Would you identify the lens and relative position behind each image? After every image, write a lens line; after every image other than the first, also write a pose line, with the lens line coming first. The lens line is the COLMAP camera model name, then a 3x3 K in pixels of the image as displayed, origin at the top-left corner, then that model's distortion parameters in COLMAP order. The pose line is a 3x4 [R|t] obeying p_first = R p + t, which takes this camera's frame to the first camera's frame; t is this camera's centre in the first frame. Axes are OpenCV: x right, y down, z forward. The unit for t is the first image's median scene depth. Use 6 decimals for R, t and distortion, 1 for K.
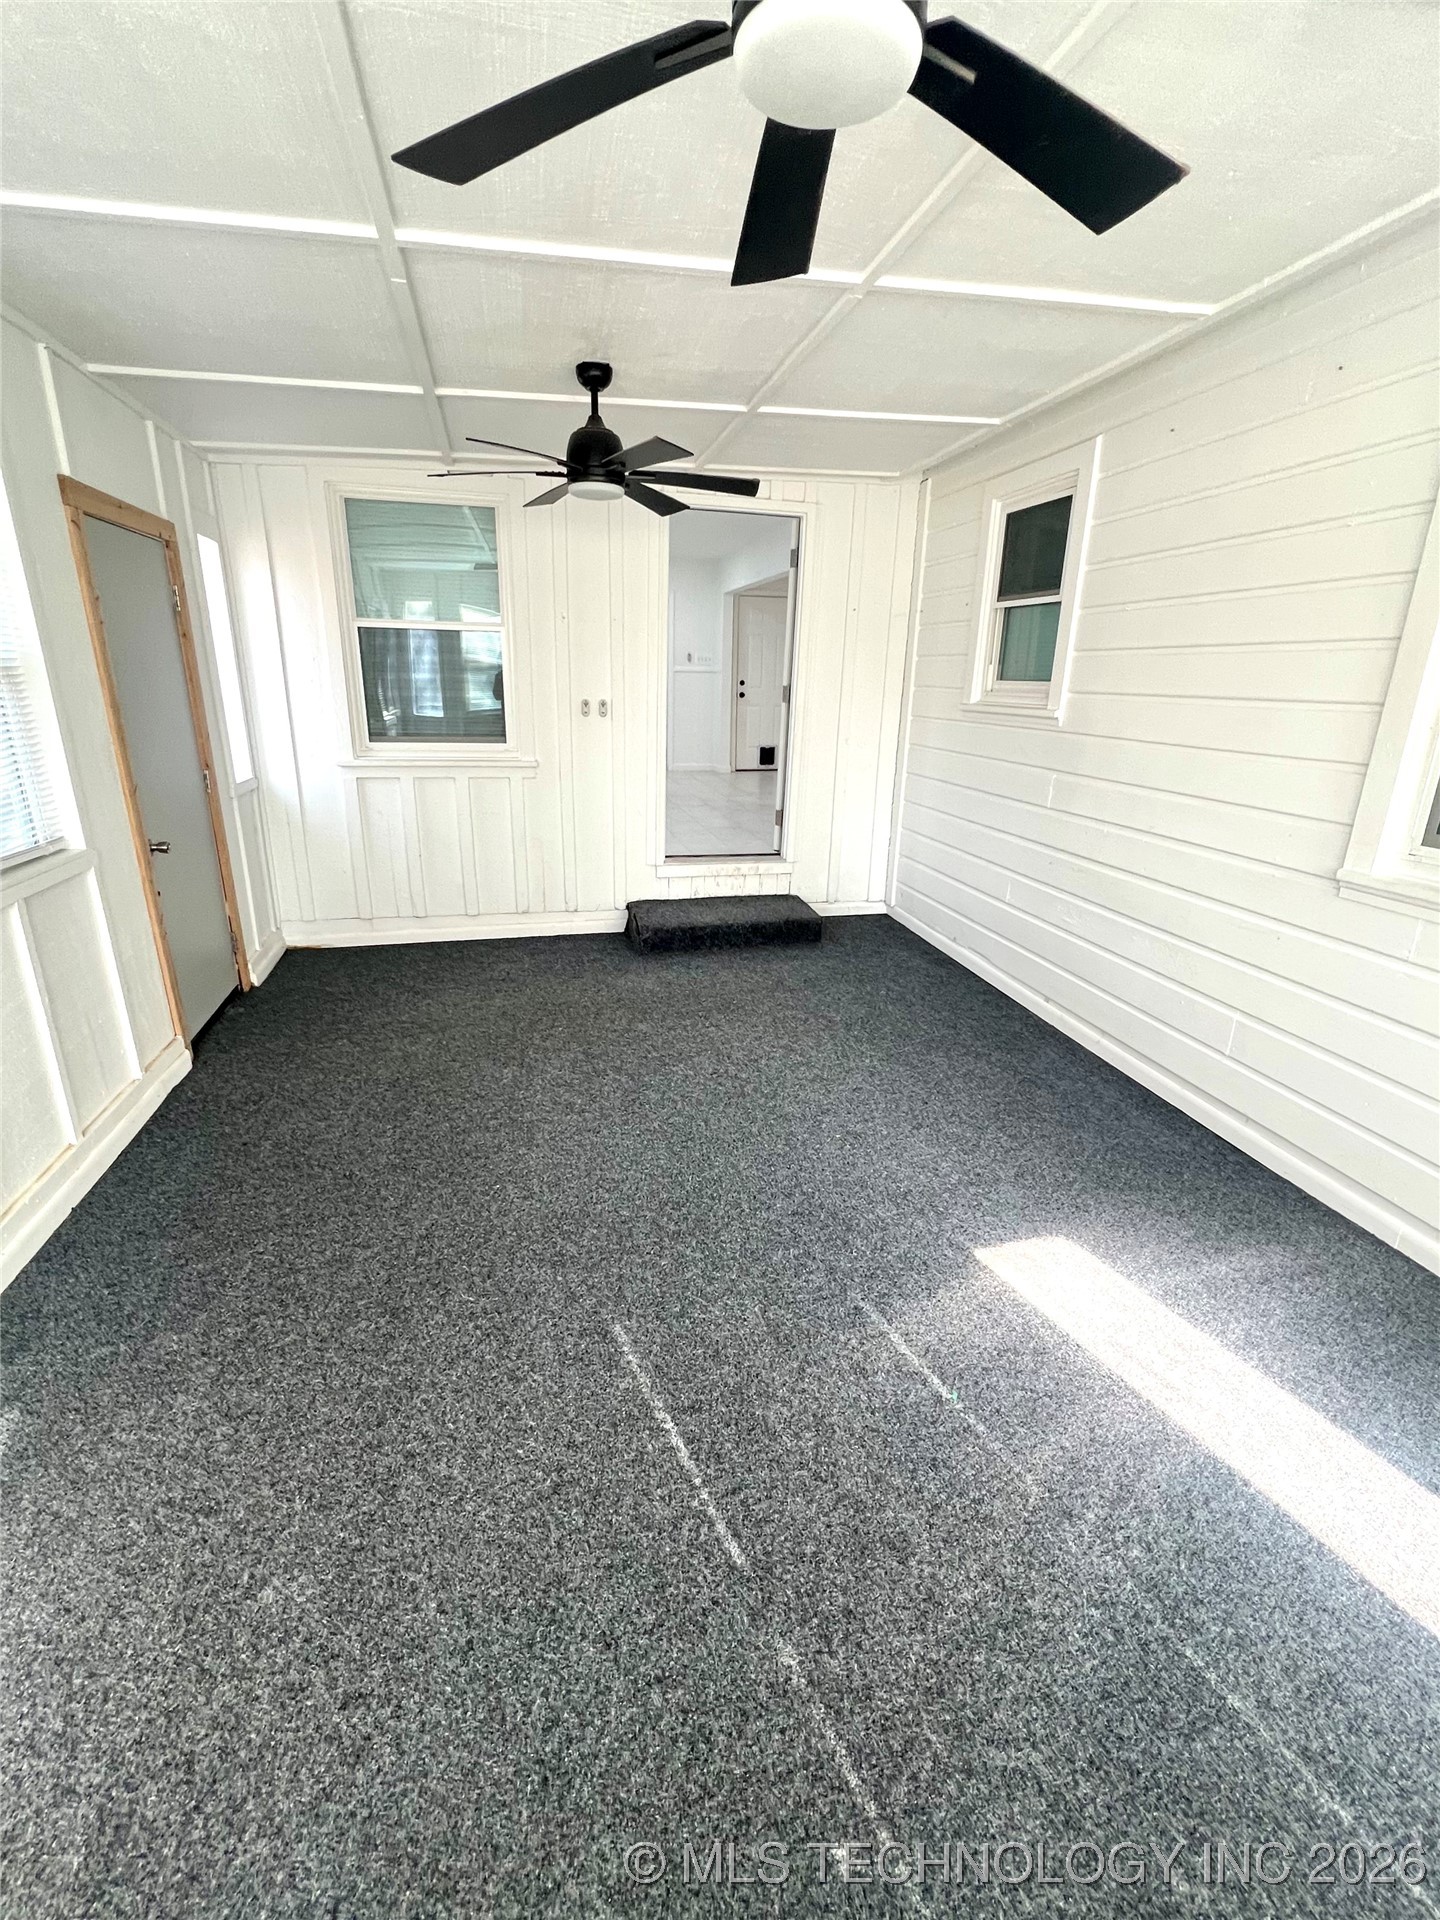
lens RADIAL K [[830.6, 0, 726.7], [0, 830.6, 953.4], [0, 0, 1]] dist [-0.001213, 0.000529]
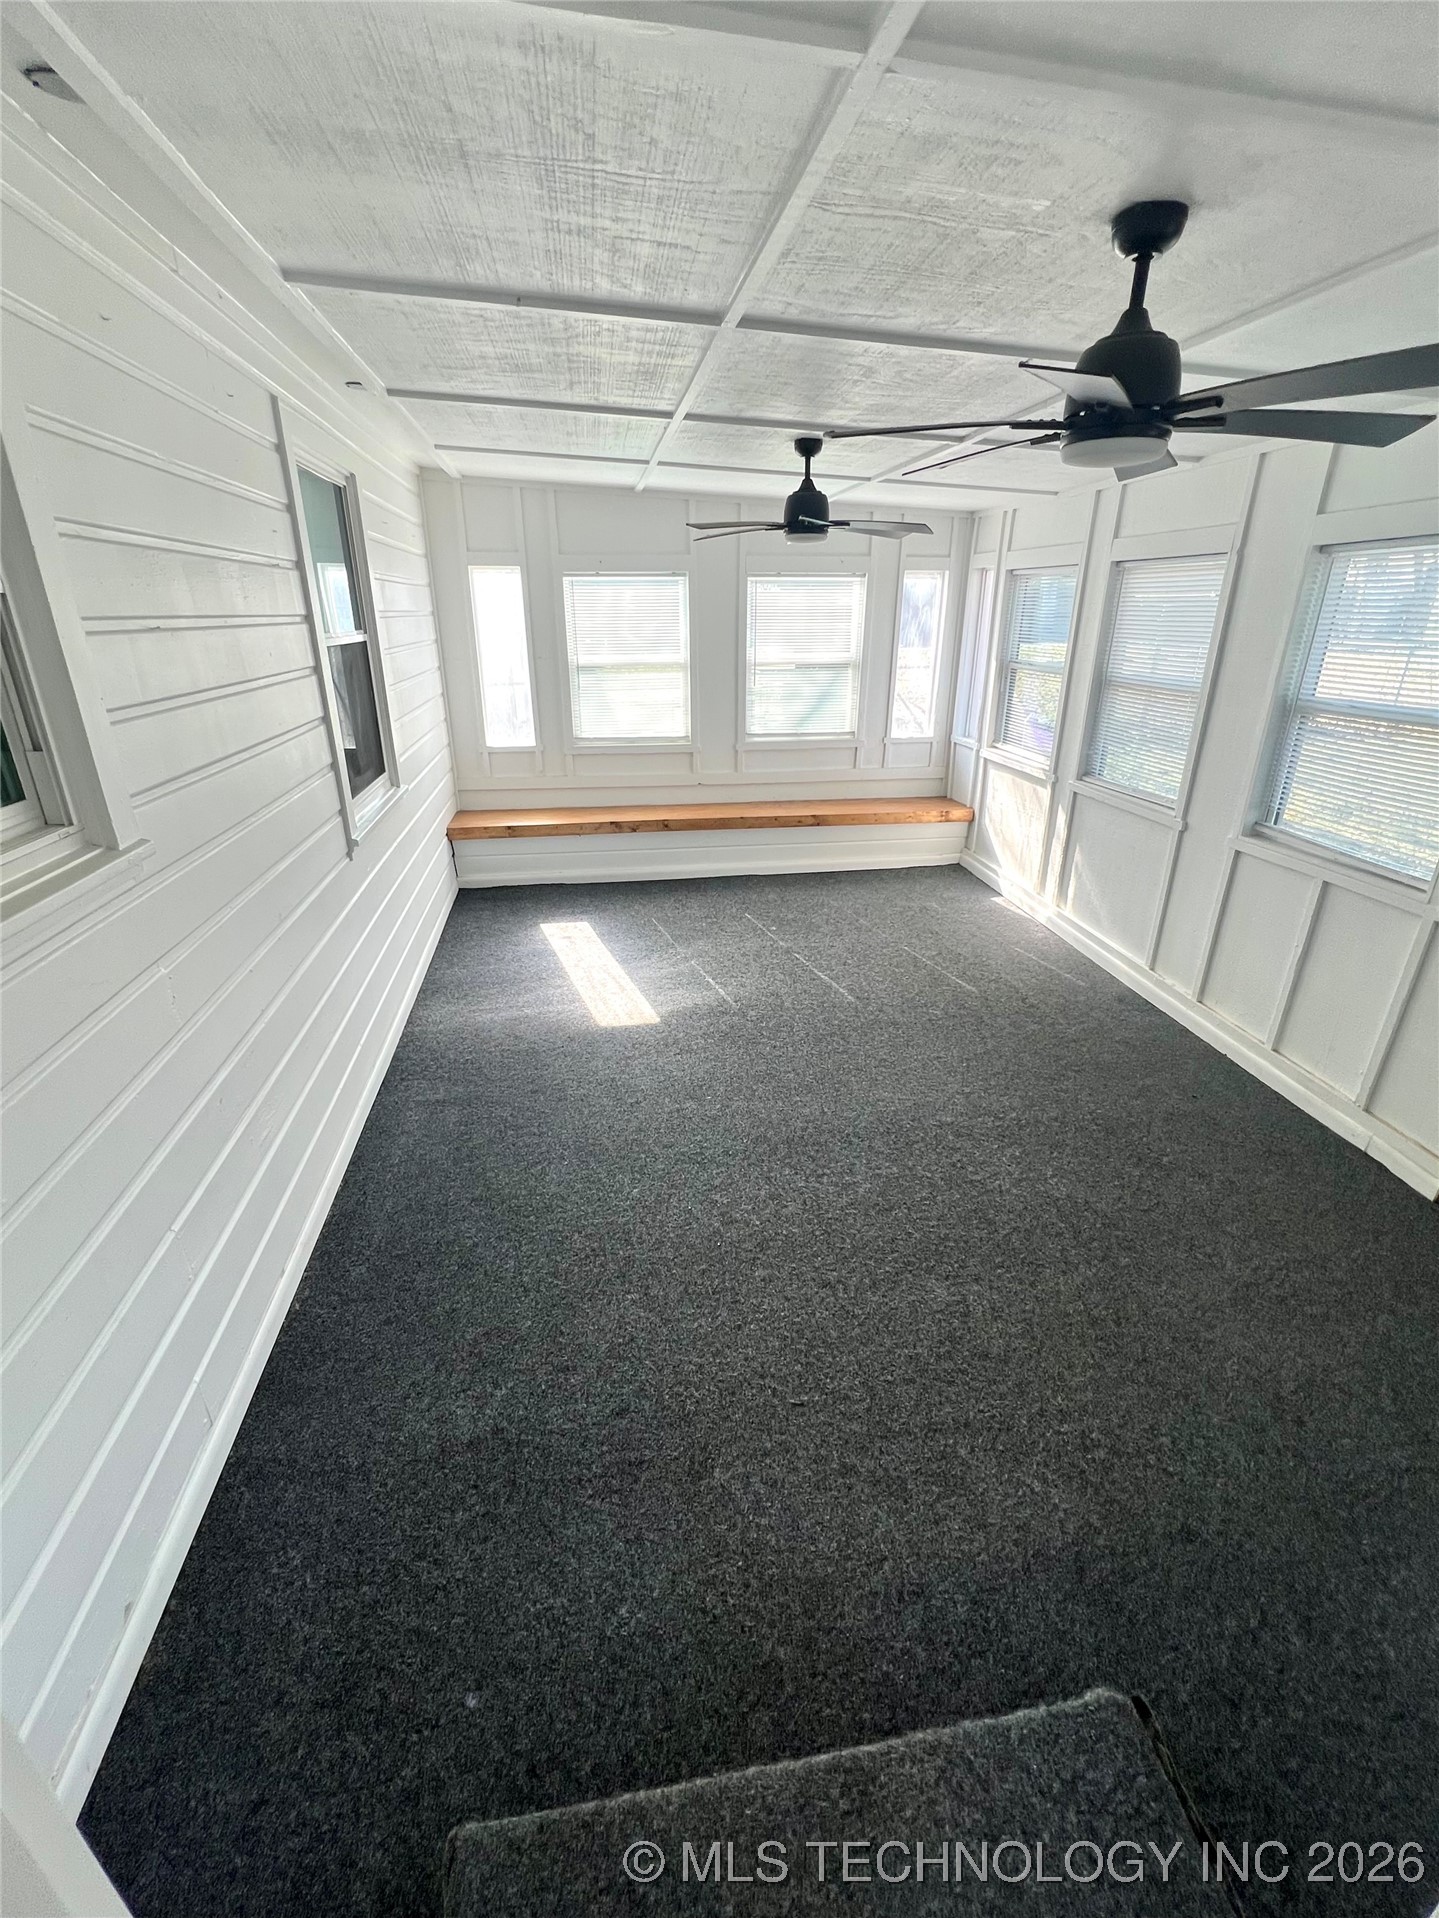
lens RADIAL K [[829.8, 0, 726.1], [0, 829.8, 952.4], [0, 0, 1]] dist [-0.001213, 0.000529]
pose [[-0.997394, -0.050532, 0.051492, 0.078021], [-0.004599, 0.756815, 0.653612, -0.917253], [-0.071998, 0.651672, -0.755076, 2.283017]]
